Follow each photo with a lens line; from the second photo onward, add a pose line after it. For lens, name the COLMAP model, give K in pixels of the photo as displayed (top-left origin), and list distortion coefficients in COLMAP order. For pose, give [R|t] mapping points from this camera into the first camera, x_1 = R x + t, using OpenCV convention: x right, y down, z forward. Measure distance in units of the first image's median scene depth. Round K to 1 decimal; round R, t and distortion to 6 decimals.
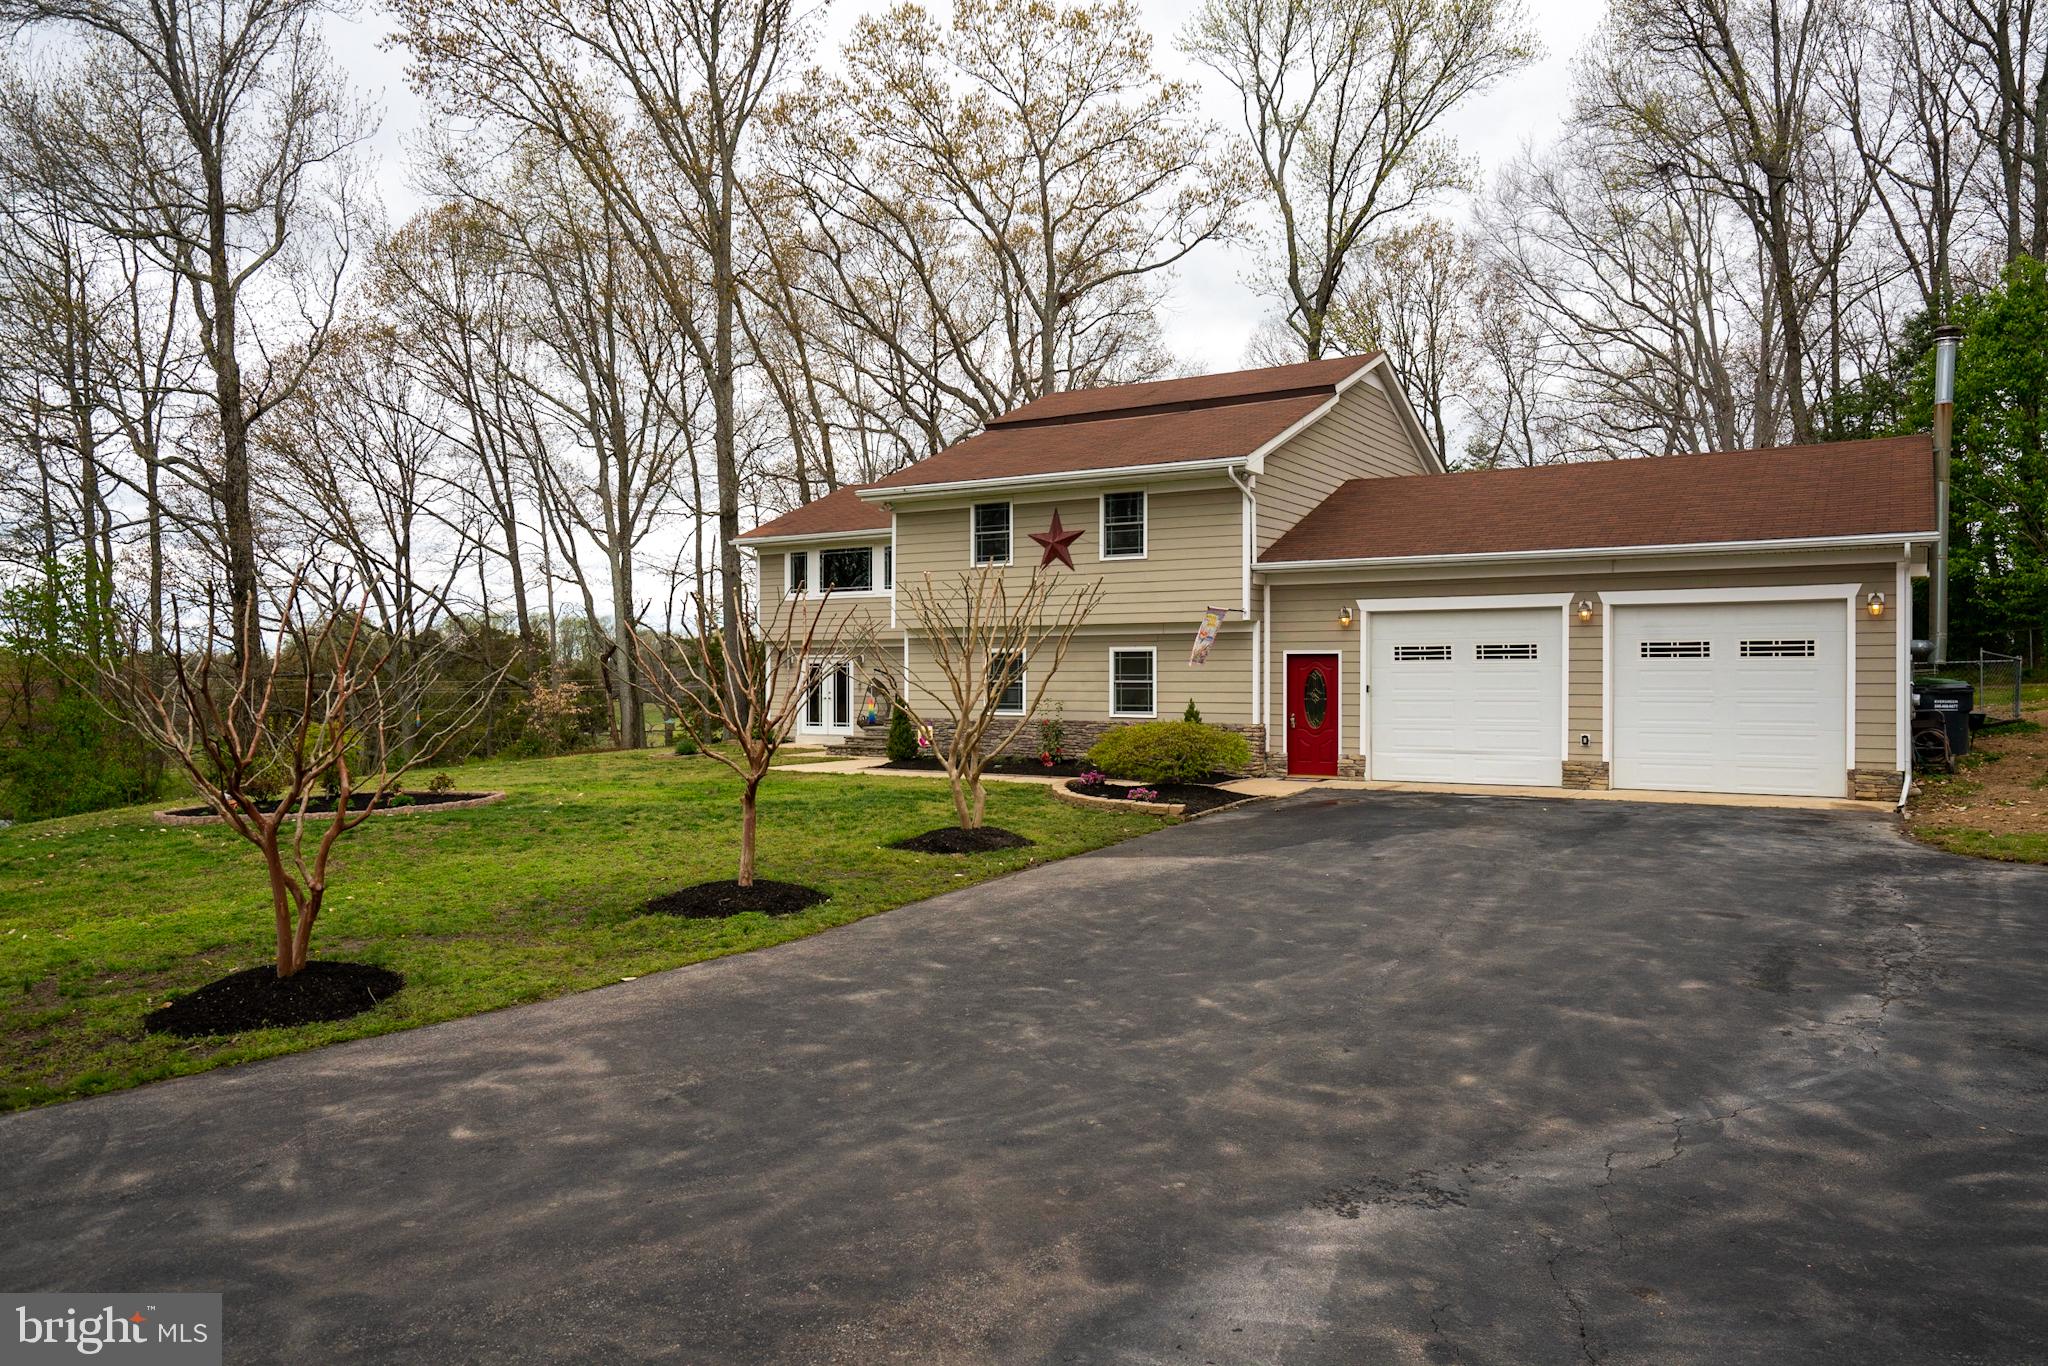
lens RADIAL K [[1401.9, 0, 1029.8], [0, 1401.9, 689.1], [0, 0, 1]] dist [0.038086, 0.001251]
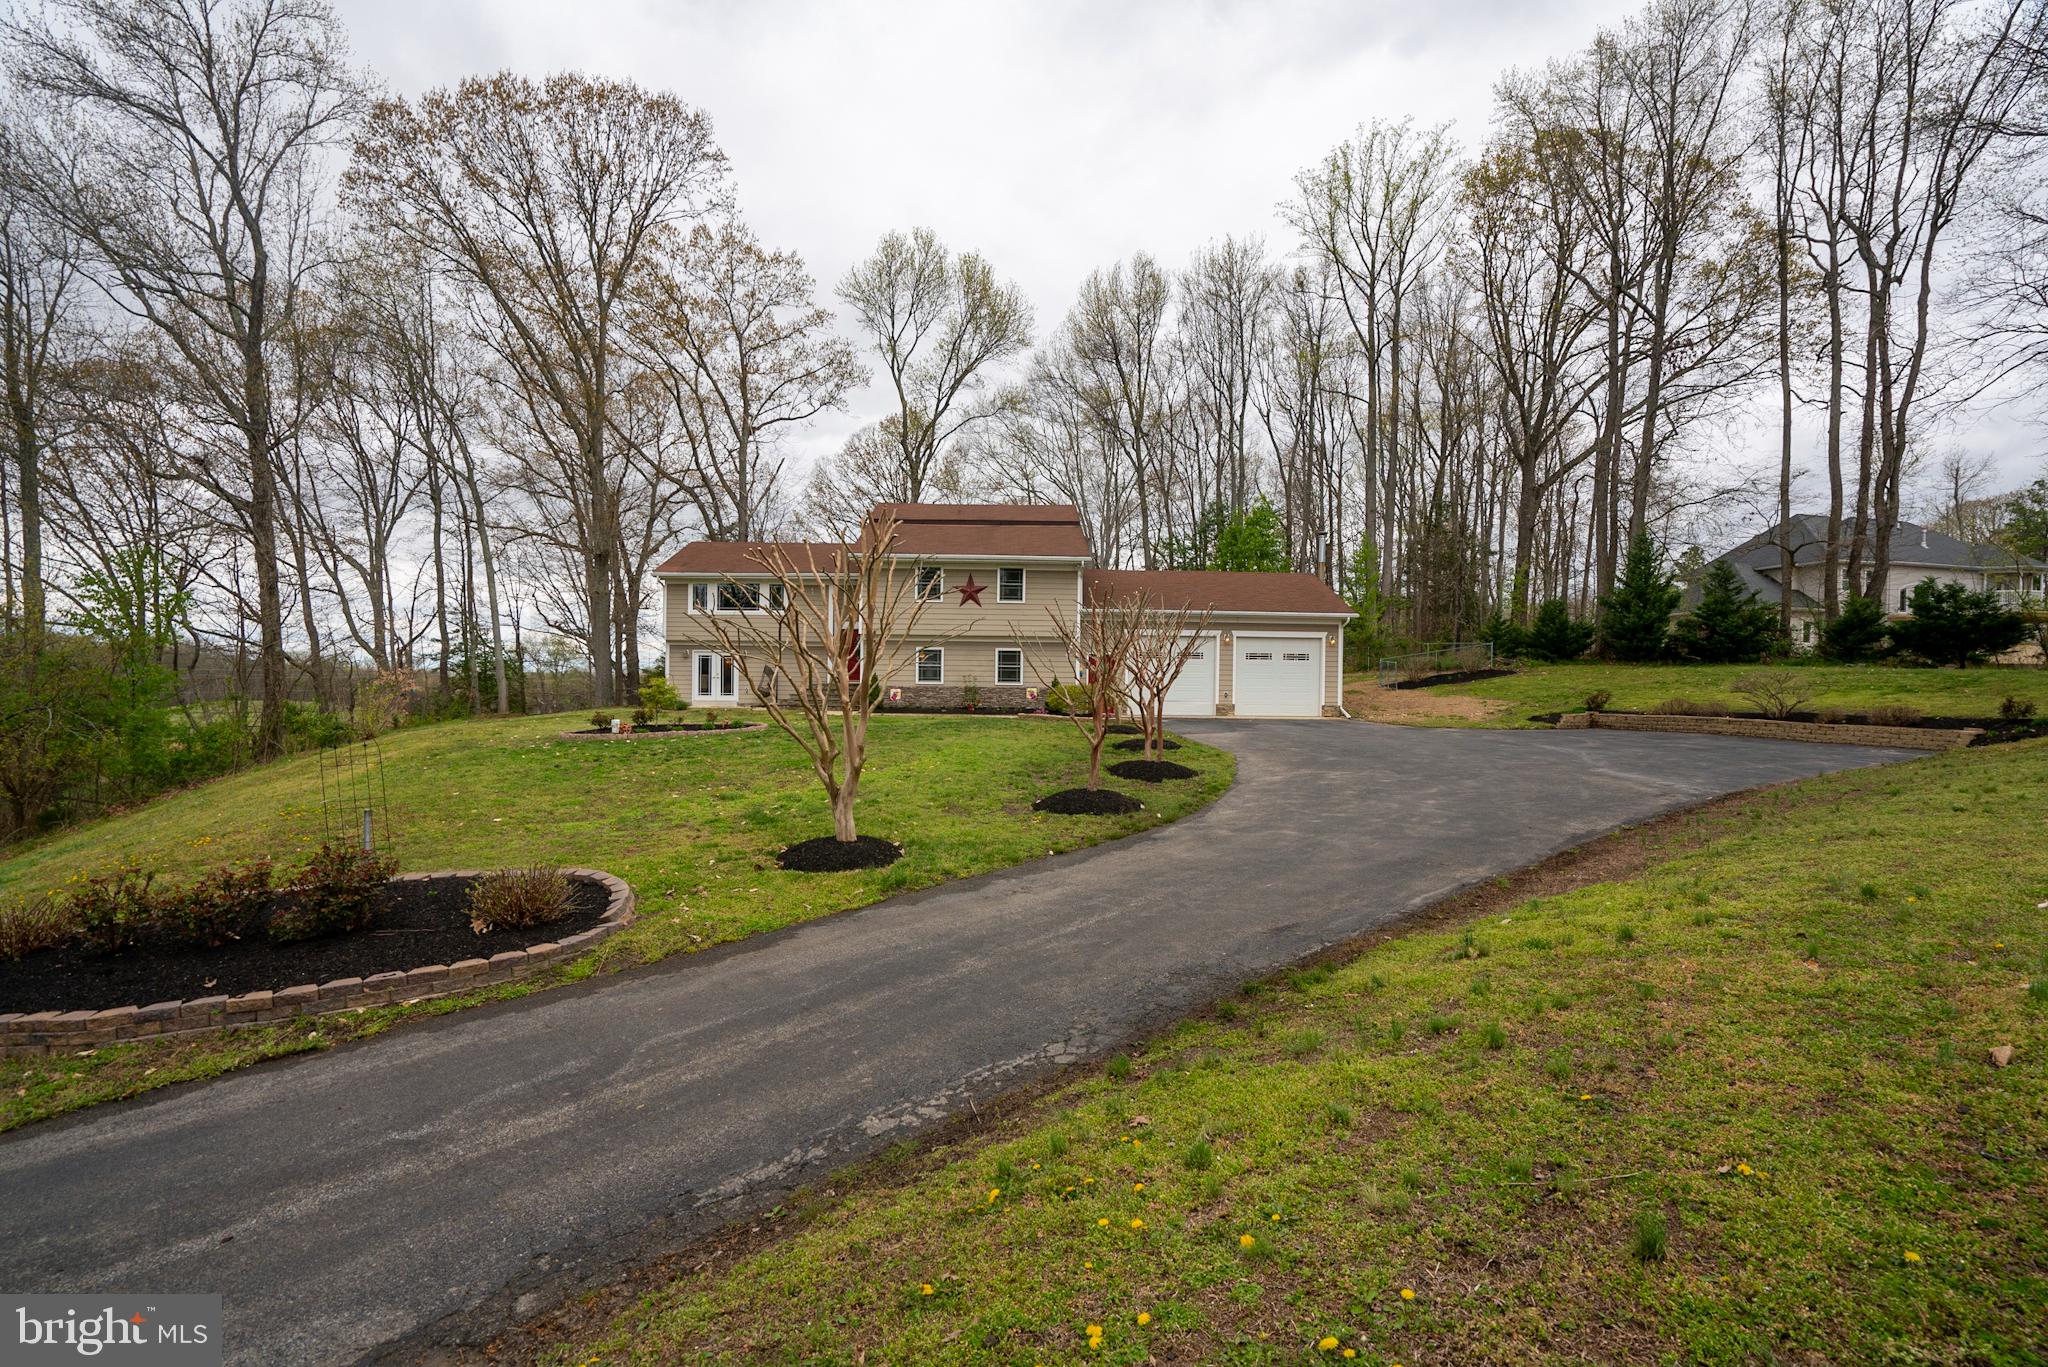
lens RADIAL K [[967.3, 0, 1024.8], [0, 967.3, 681.7], [0, 0, 1]] dist [-0.017333, 0.000468]
pose [[0.845851, 0.019916, 0.533048, -0.614173], [-0.009820, 0.999715, -0.021769, 0.044475], [-0.533330, 0.013179, 0.845805, -0.132087]]
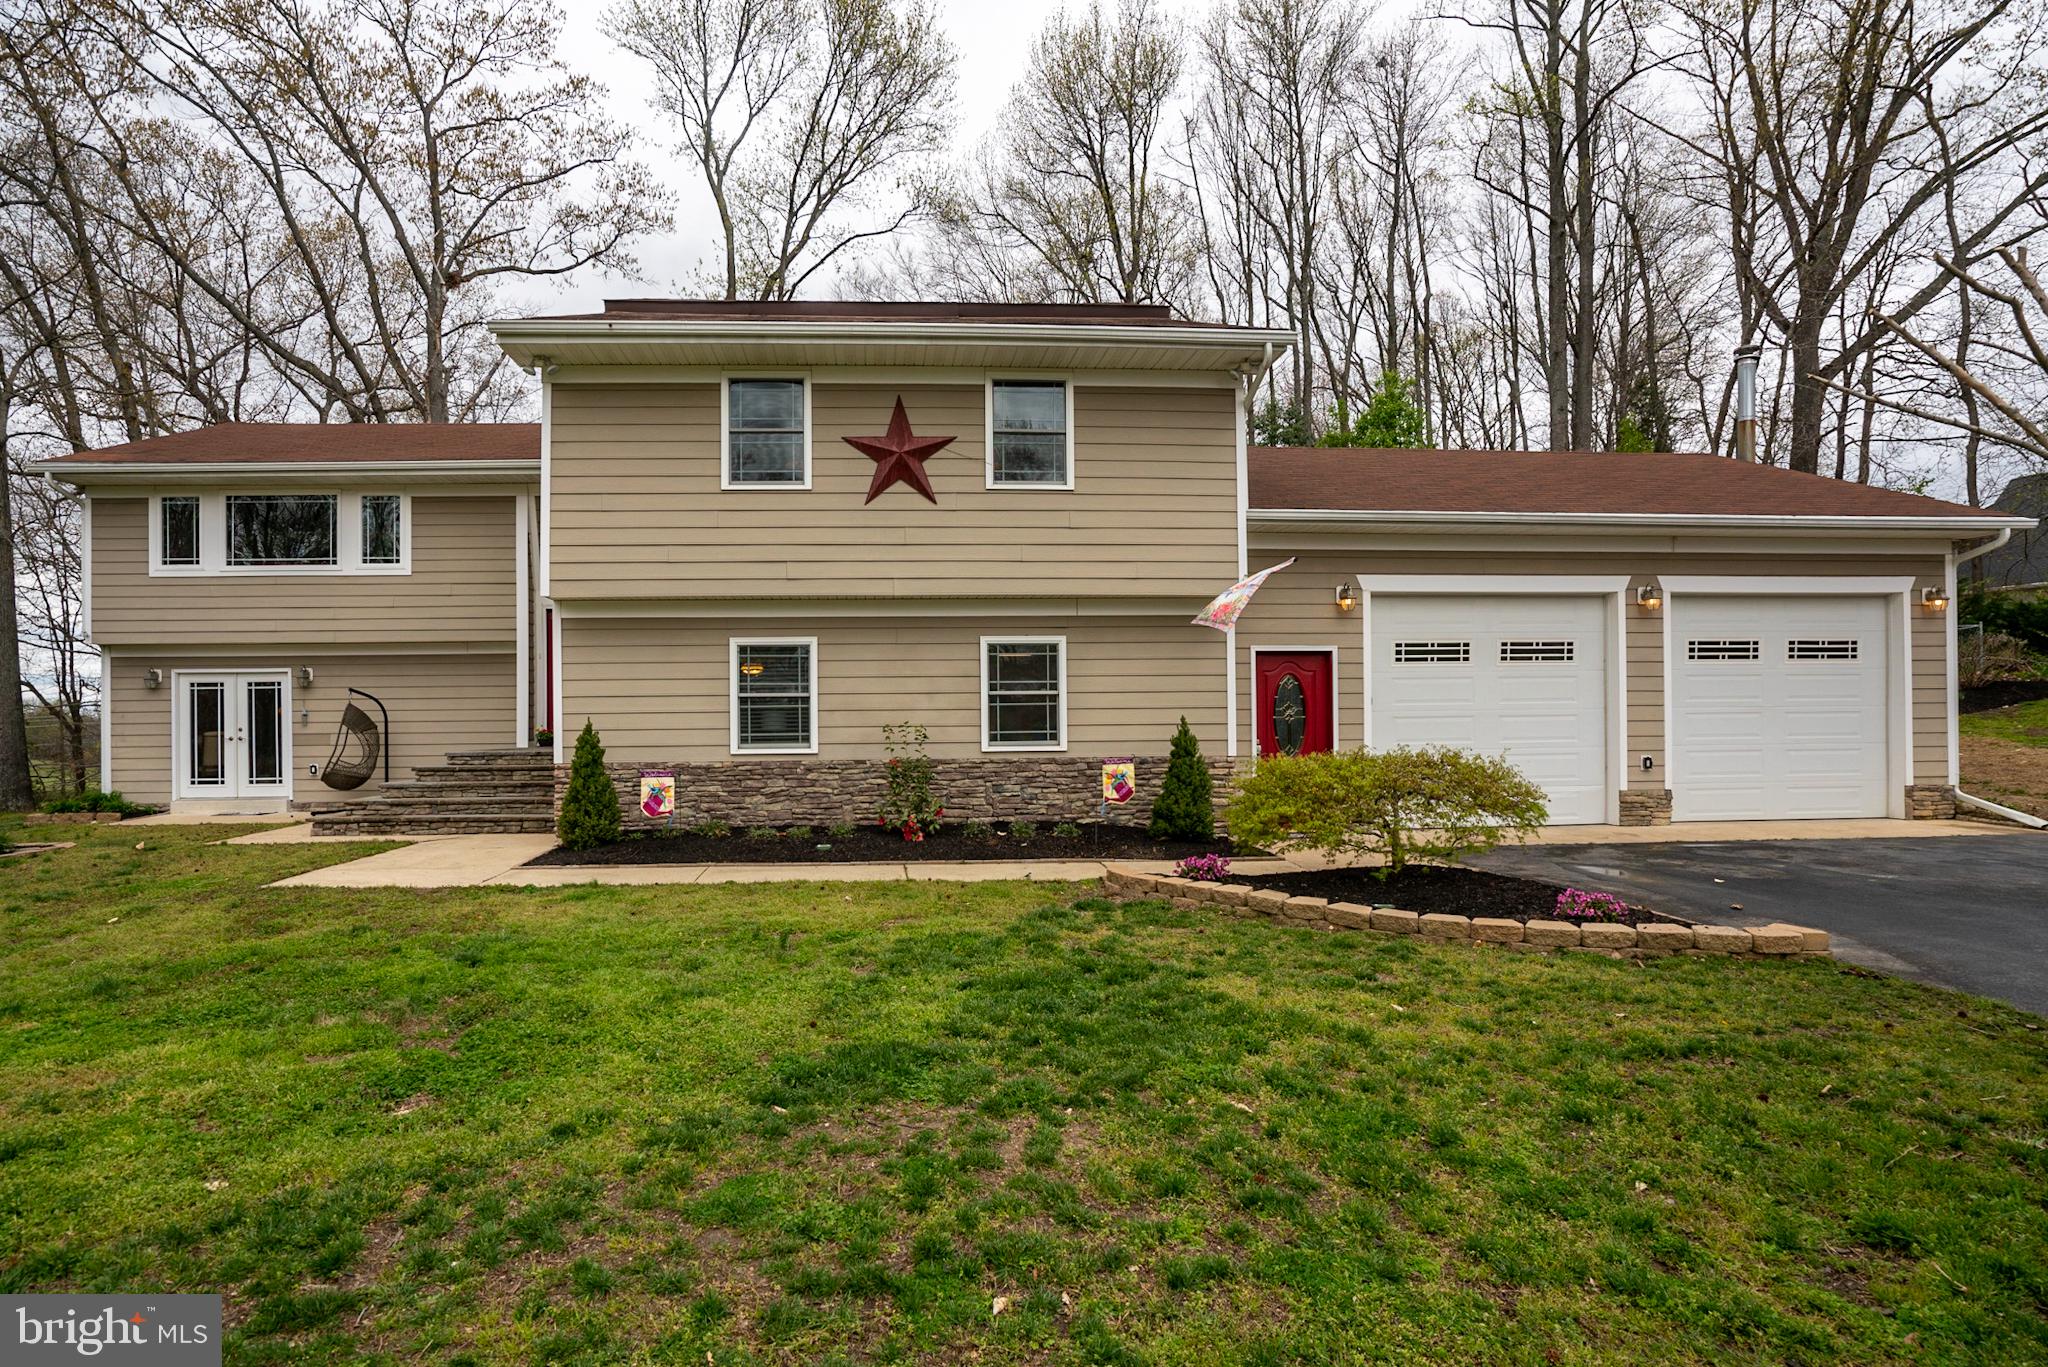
lens RADIAL K [[1010.1, 0, 956.4], [0, 1010.1, 713.0], [0, 0, 1]] dist [-0.011589, 0.000189]
pose [[0.810976, -0.000881, 0.585079, -0.209786], [0.014311, 0.999730, -0.018332, 0.011124], [-0.584905, 0.023240, 0.810769, 0.657388]]
